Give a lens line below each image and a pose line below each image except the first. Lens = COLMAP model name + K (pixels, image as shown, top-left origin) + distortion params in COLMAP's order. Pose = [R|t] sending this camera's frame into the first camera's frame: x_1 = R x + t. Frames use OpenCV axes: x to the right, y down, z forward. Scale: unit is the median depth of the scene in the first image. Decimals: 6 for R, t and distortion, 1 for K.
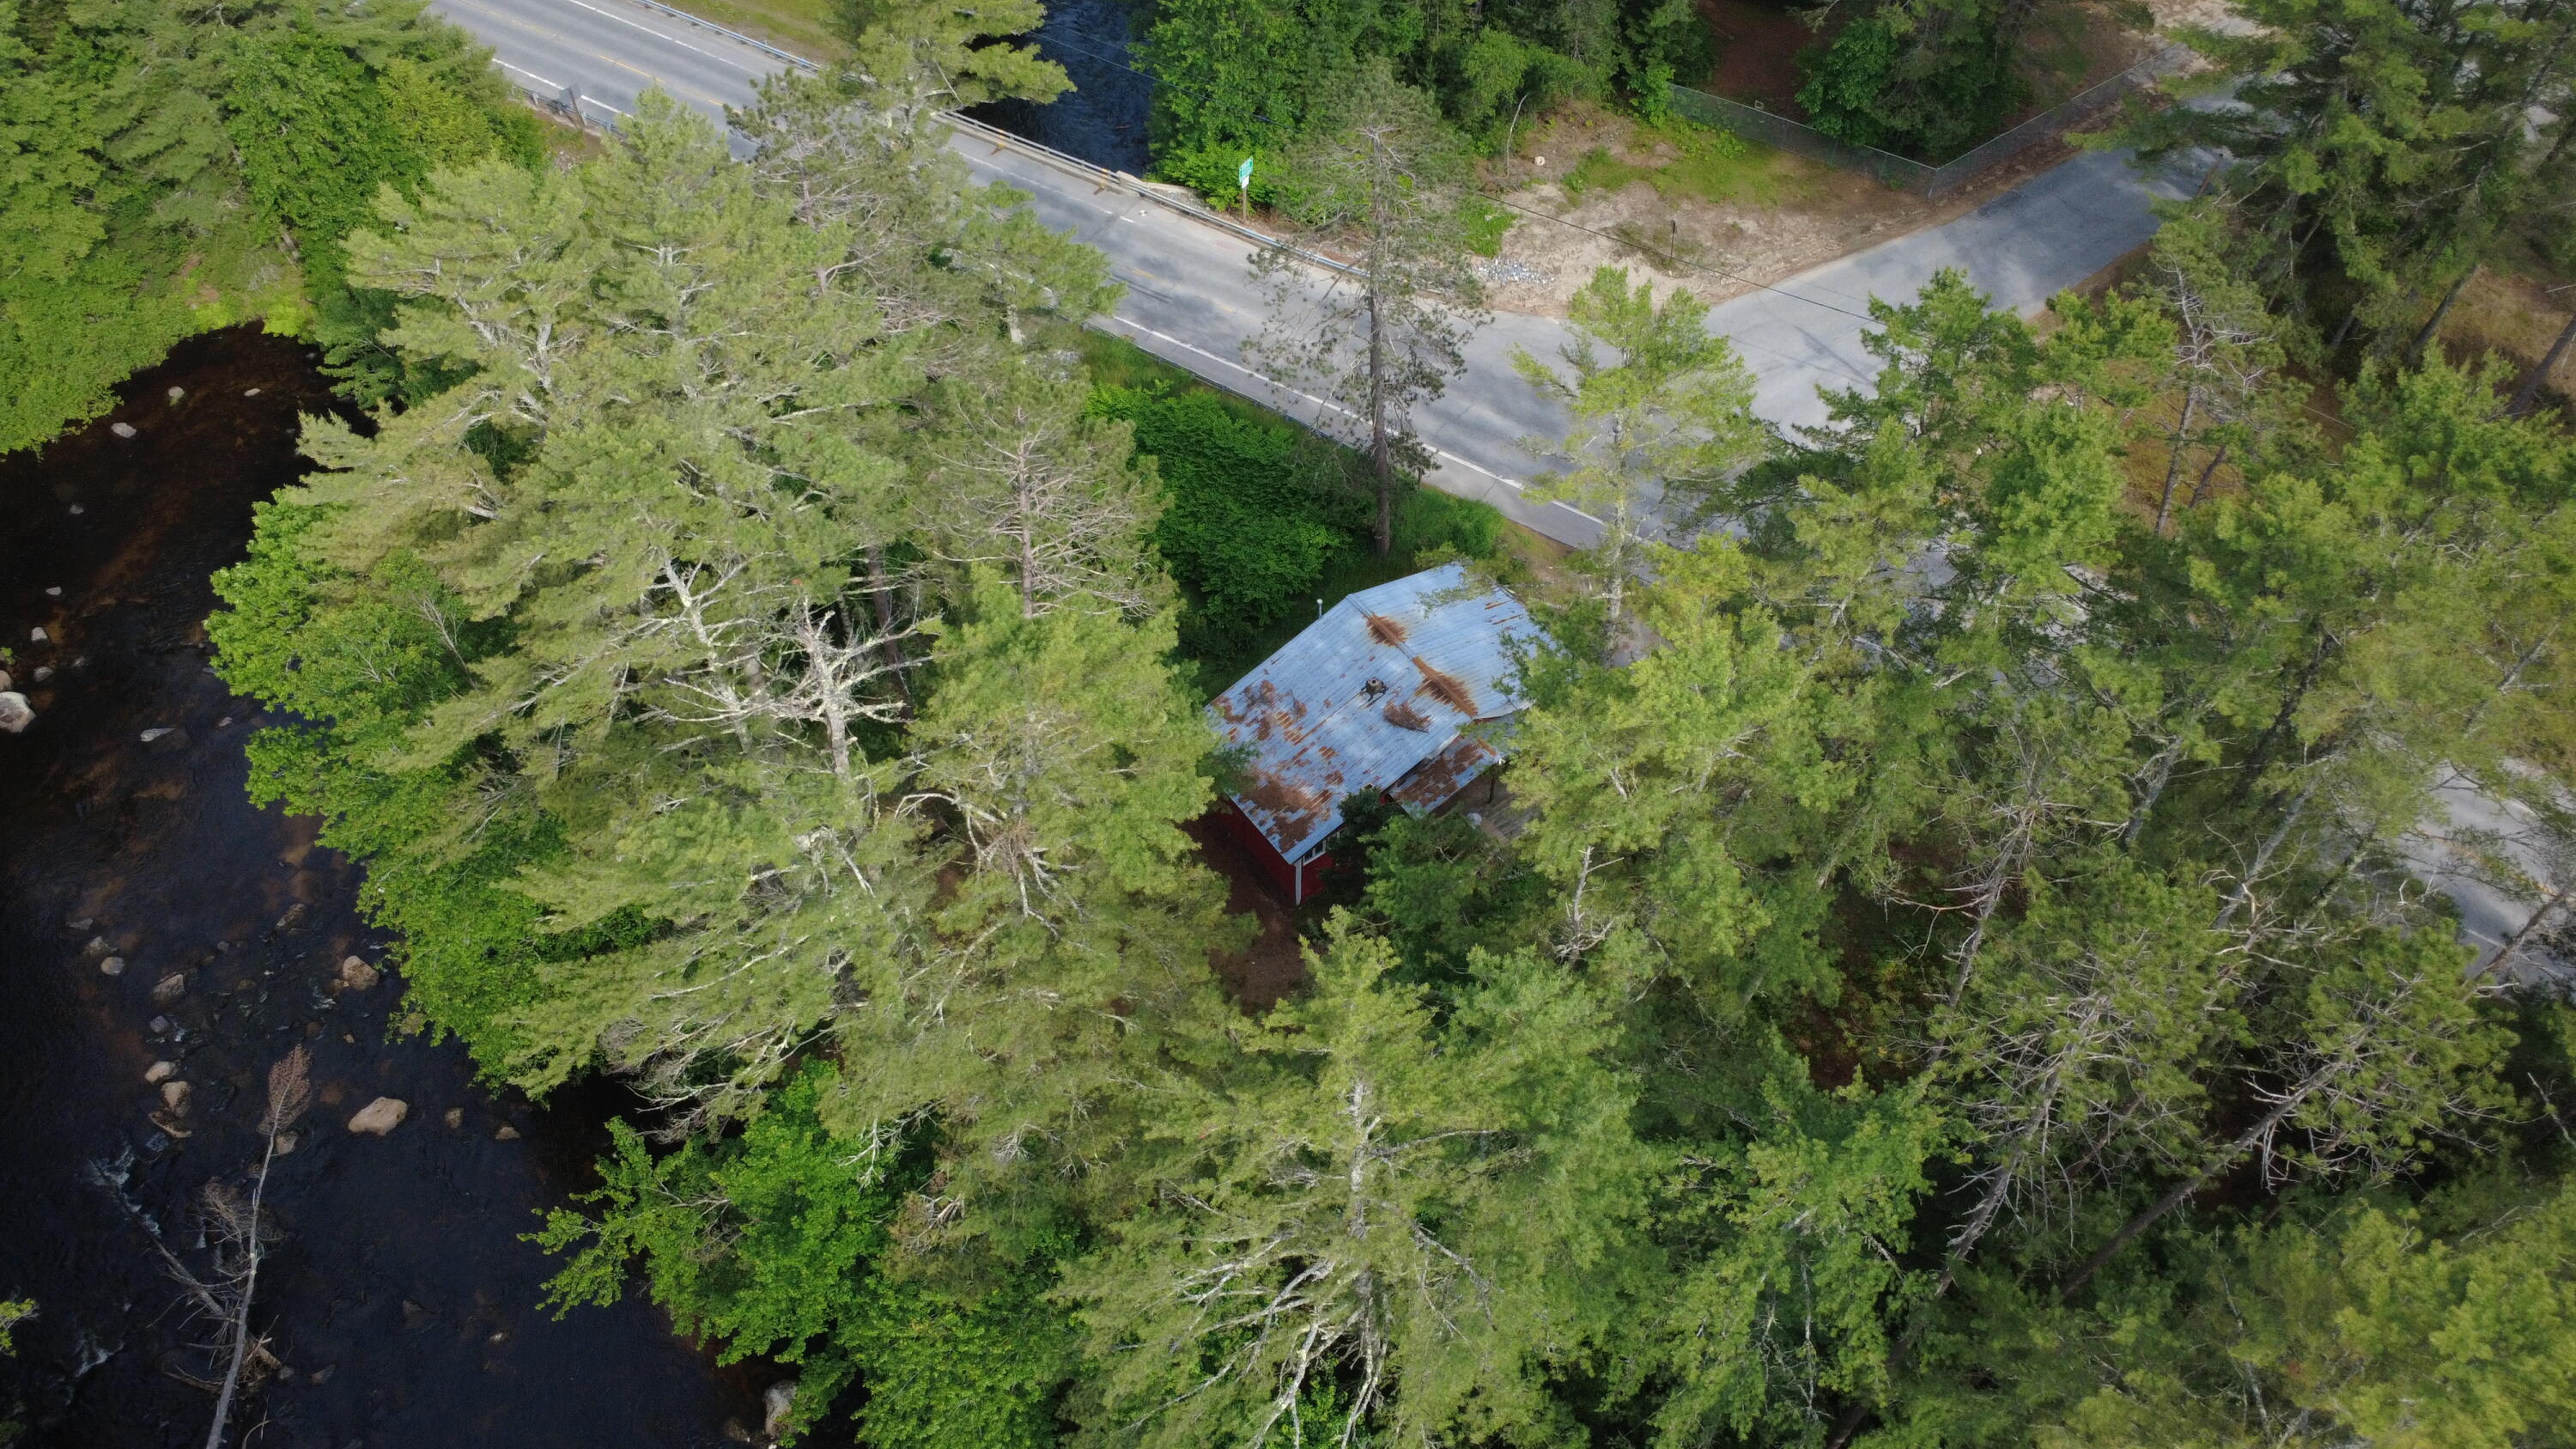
lens RADIAL K [[1874.9, 0, 1281.0], [0, 1874.9, 714.4], [0, 0, 1]] dist [0.001882, 0.001495]
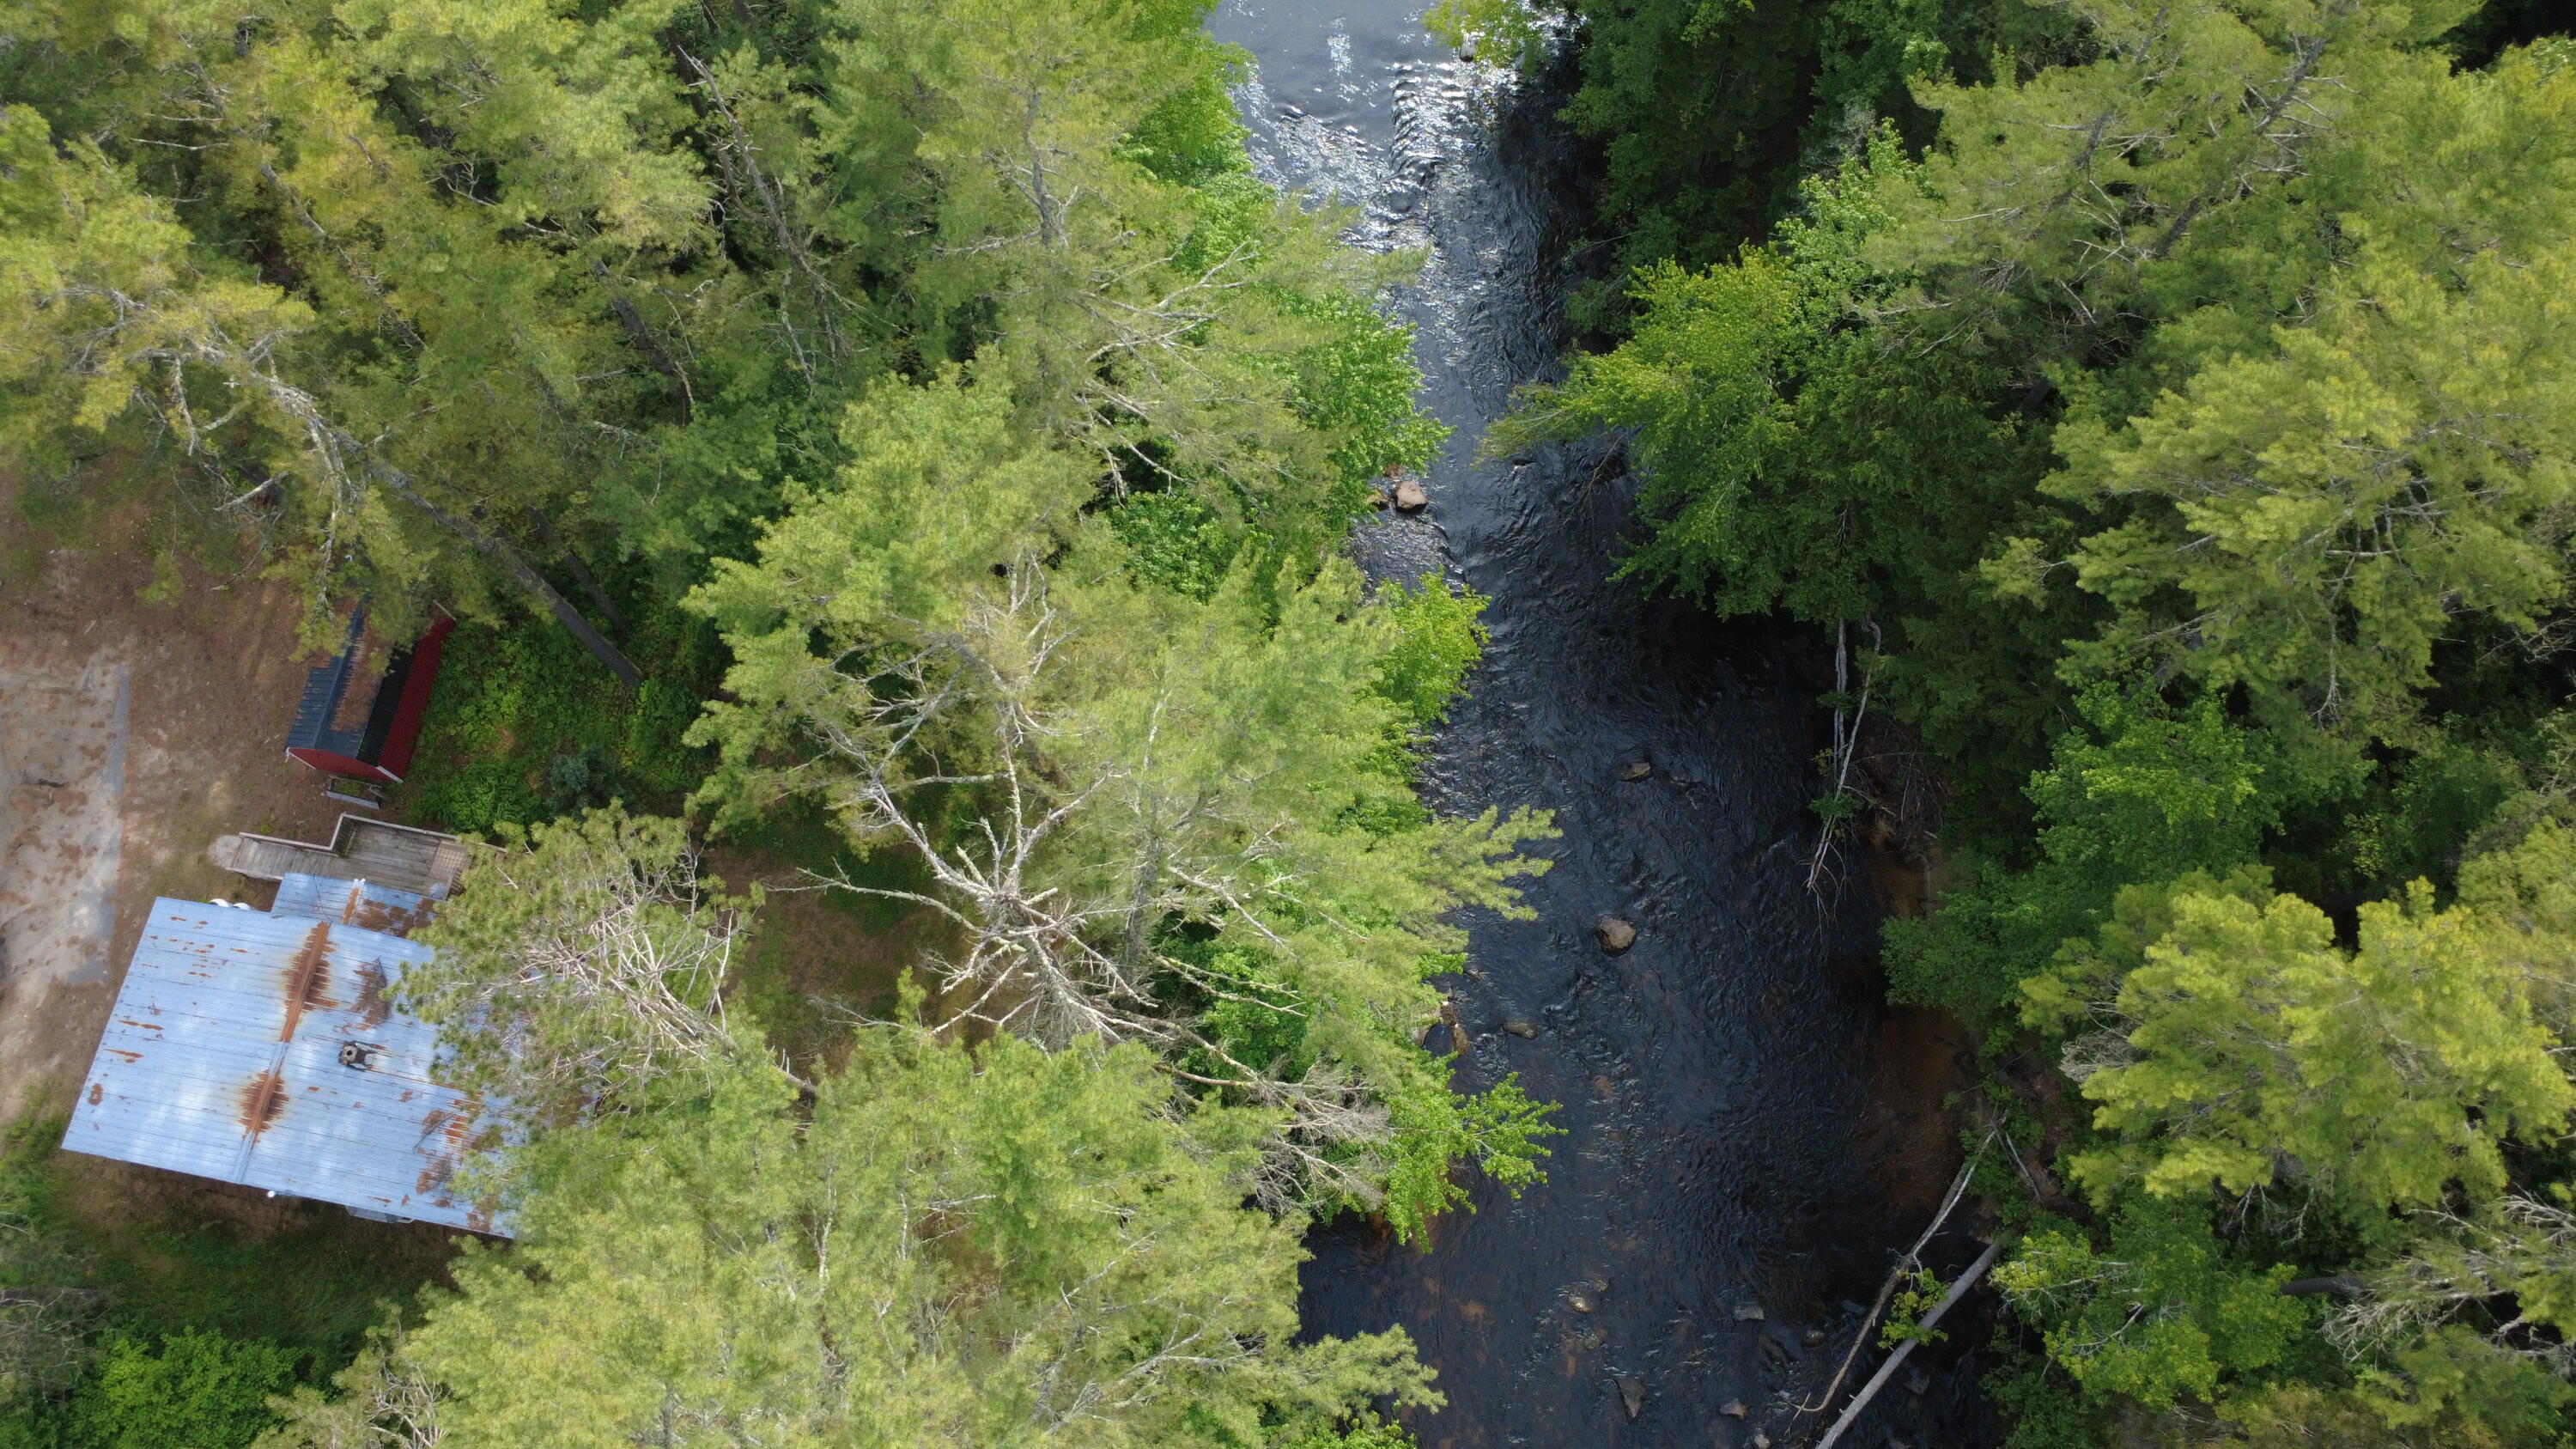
lens RADIAL K [[1874.9, 0, 1281.8], [0, 1874.9, 720.2], [0, 0, 1]] dist [0.001882, 0.001495]
pose [[-0.680985, -0.694010, 0.233688, -0.309076], [0.566084, -0.296455, 0.769197, -0.368079], [-0.464553, 0.656098, 0.594749, 0.291700]]
